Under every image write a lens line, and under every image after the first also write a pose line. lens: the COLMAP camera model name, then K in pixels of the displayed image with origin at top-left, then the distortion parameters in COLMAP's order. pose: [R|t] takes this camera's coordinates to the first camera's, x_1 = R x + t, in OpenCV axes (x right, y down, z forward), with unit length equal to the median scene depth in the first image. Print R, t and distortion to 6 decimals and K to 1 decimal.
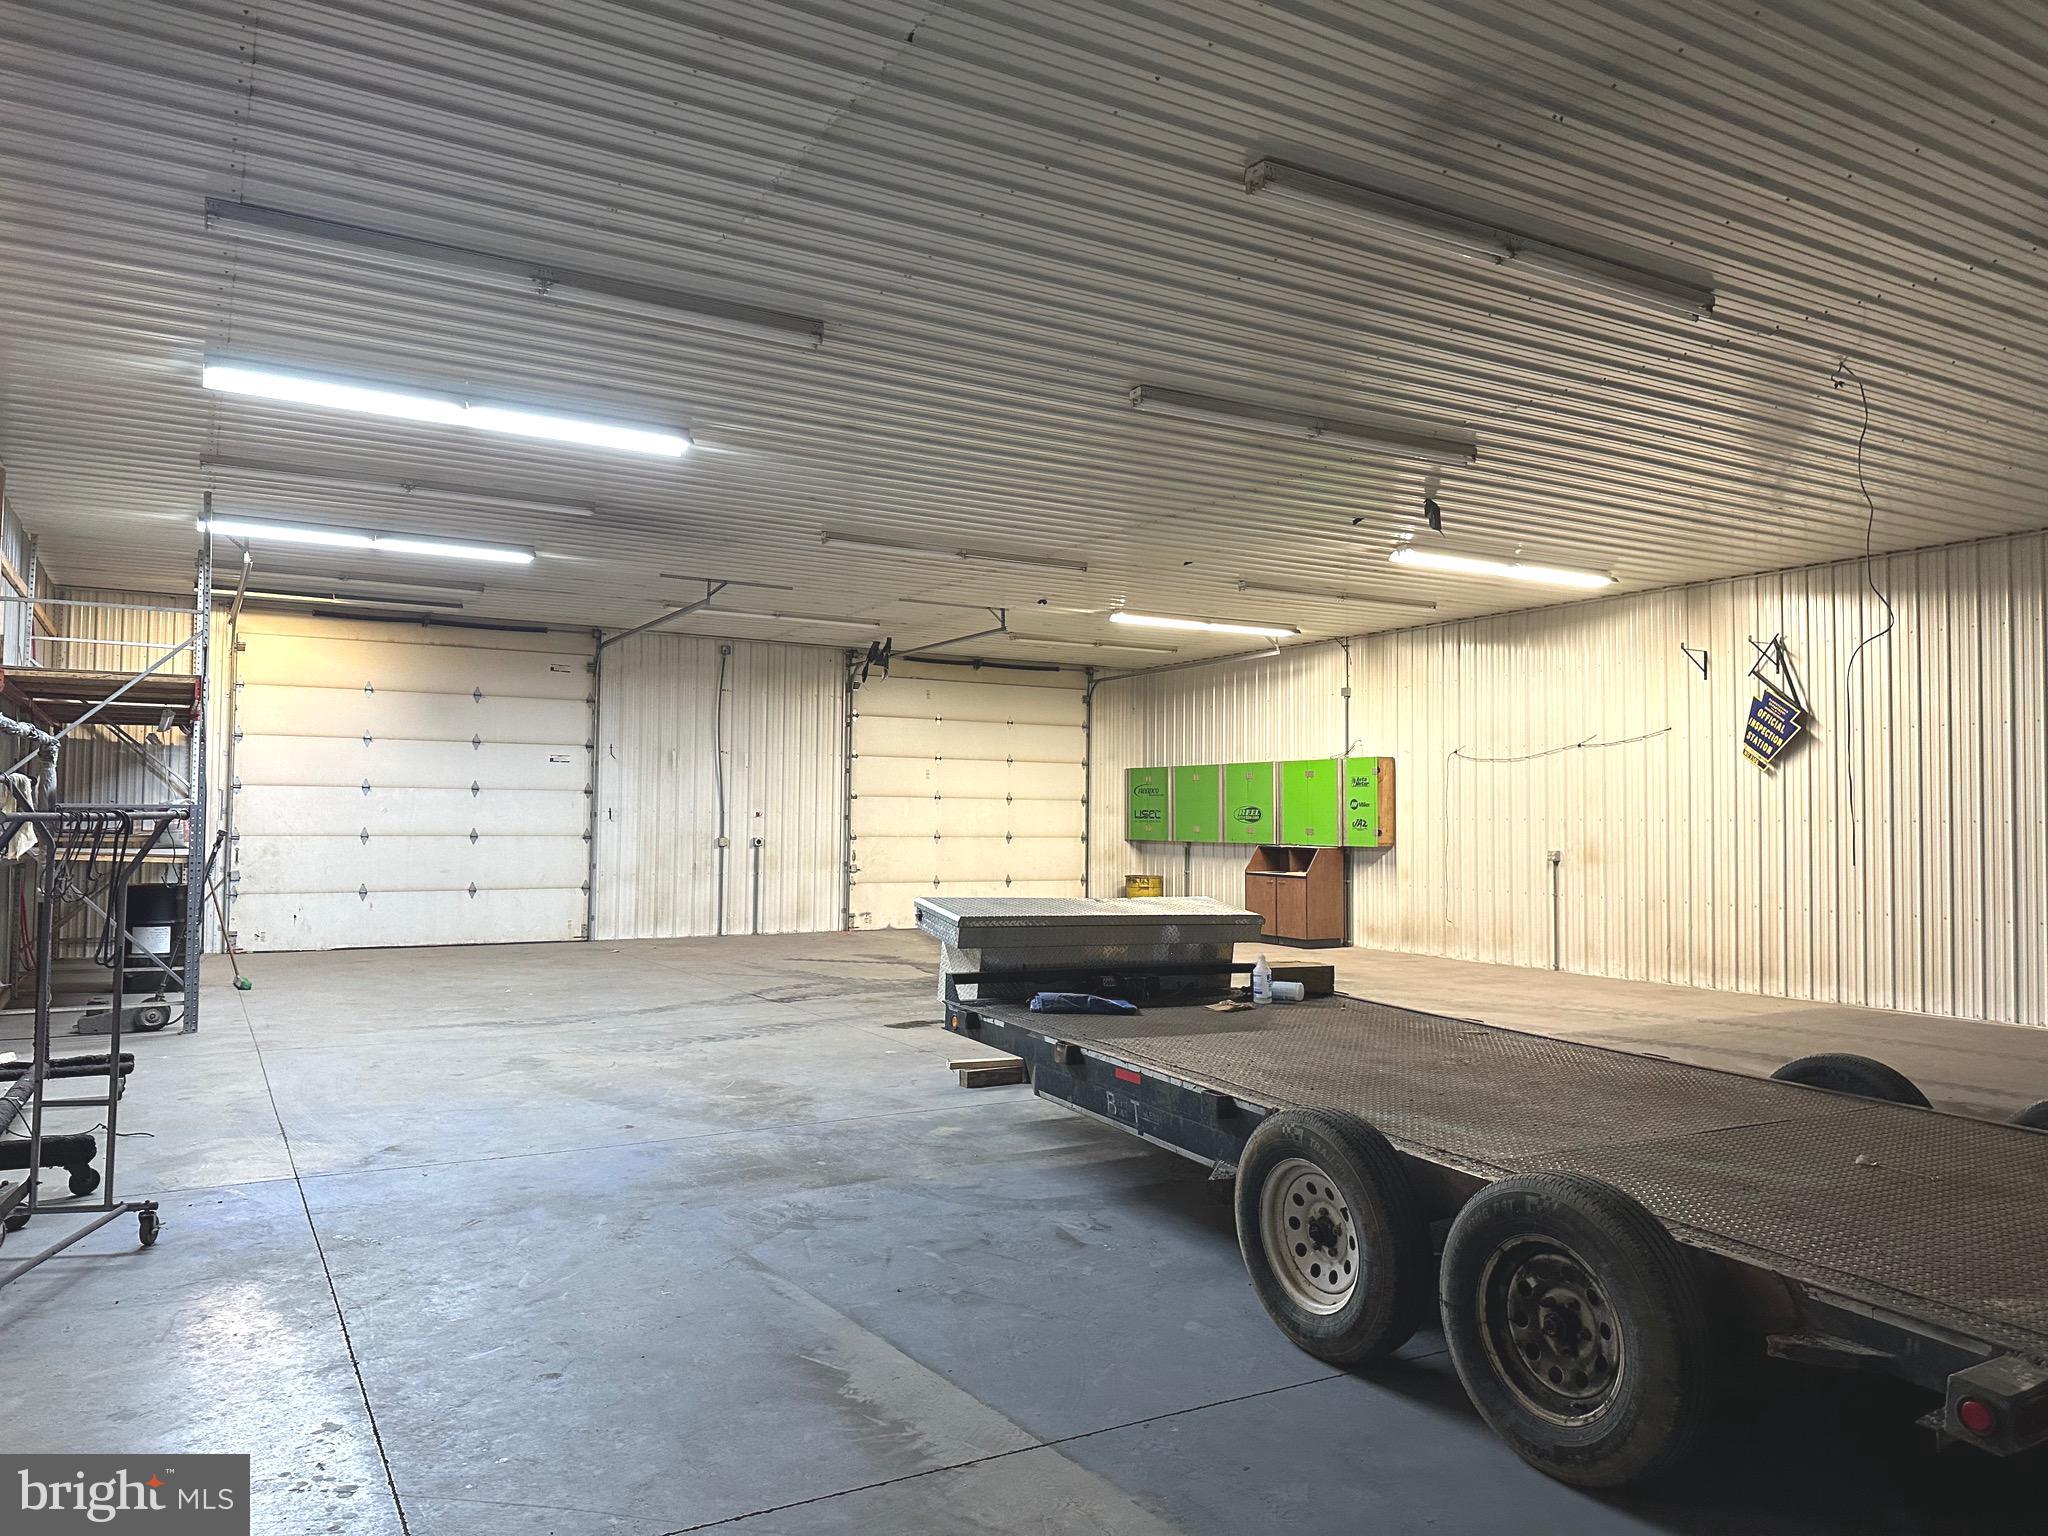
lens RADIAL K [[1439.6, 0, 1025.2], [0, 1439.6, 742.3], [0, 0, 1]] dist [0.107008, -0.091699]
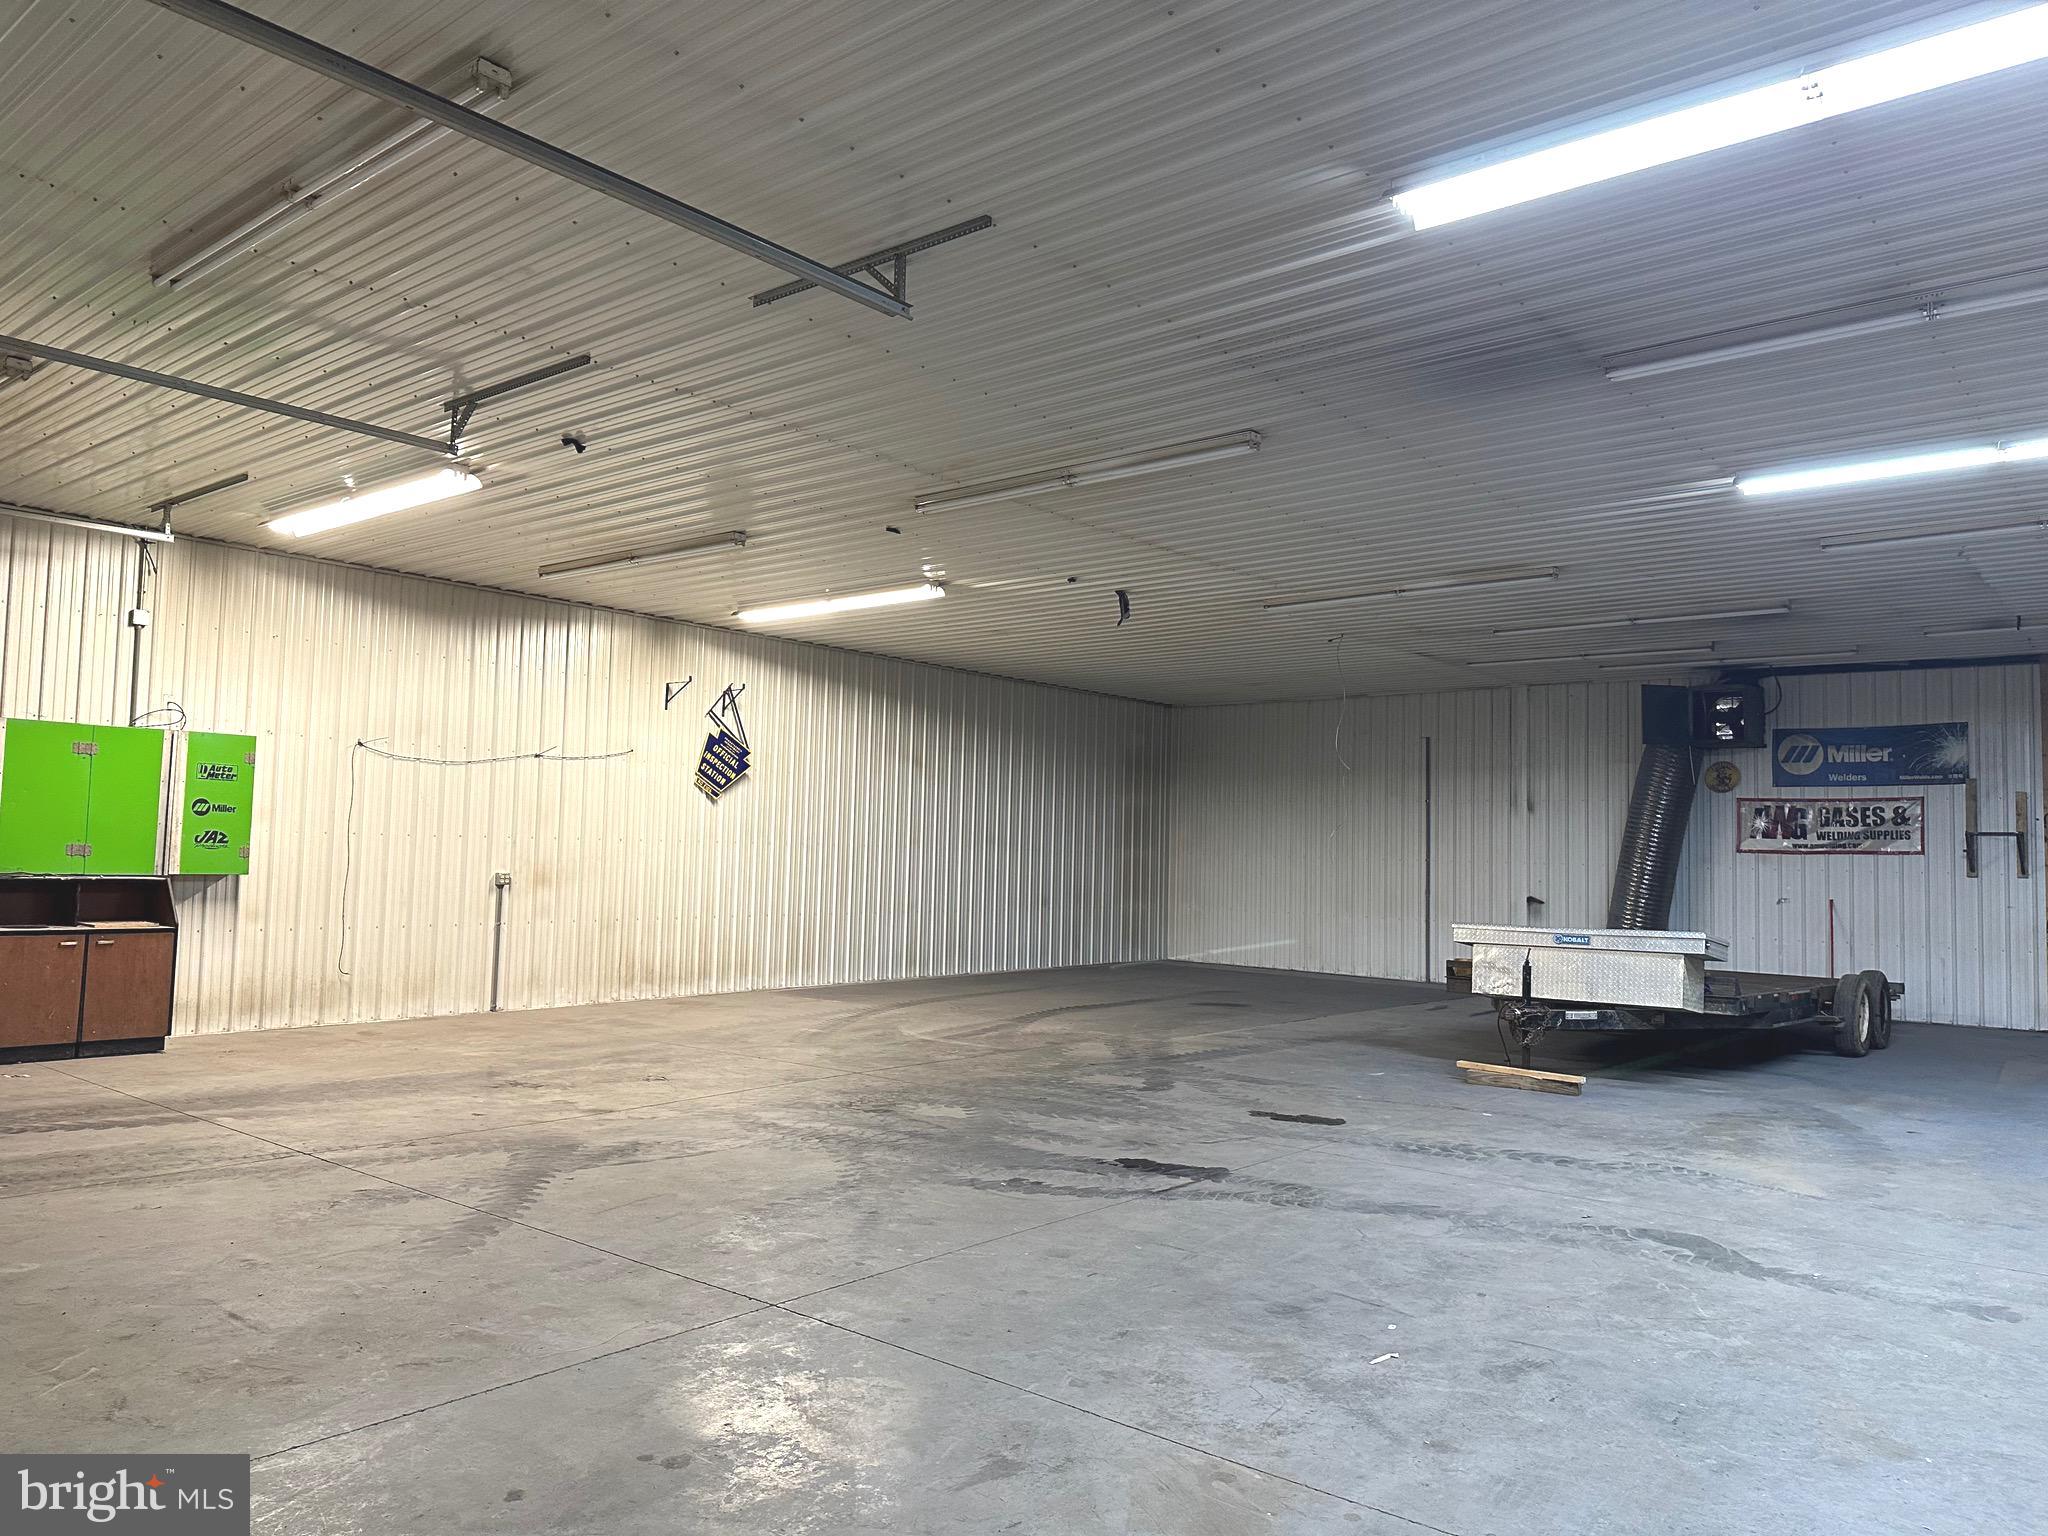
lens RADIAL K [[1412.5, 0, 1024.0], [0, 1412.5, 768.0], [0, 0, 1]] dist [0.103780, -0.162543]
pose [[-0.328083, 0.038783, 0.943852, -0.076228], [-0.080091, 0.994417, -0.068701, 0.006391], [-0.941248, -0.098134, -0.323145, 0.138646]]
